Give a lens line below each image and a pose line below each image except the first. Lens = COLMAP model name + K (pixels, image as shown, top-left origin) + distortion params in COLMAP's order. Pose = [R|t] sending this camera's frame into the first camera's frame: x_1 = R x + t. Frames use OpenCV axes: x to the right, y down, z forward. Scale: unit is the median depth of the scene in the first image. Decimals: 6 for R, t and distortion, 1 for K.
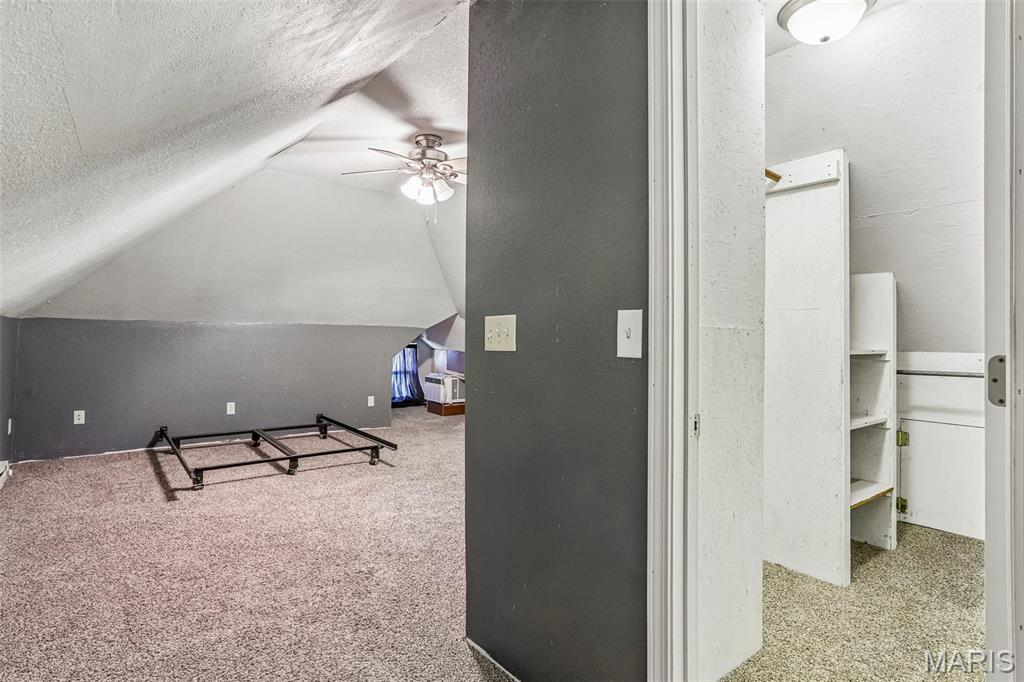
lens RADIAL K [[526.1, 0, 514.3], [0, 526.1, 336.5], [0, 0, 1]] dist [-0.061356, 0.027174]
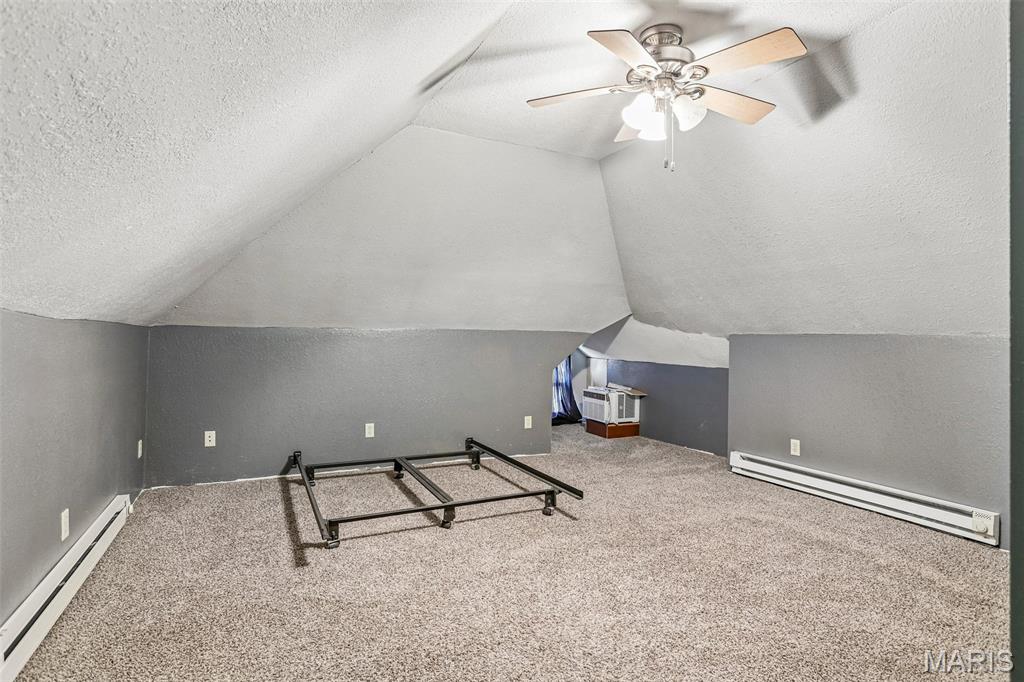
lens RADIAL K [[526.1, 0, 519.0], [0, 526.1, 341.7], [0, 0, 1]] dist [-0.061356, 0.027174]
pose [[0.976796, -0.007081, -0.214053, -0.144398], [0.007433, 0.999972, 0.000842, -0.004757], [0.214041, -0.002413, 0.976822, 0.249752]]
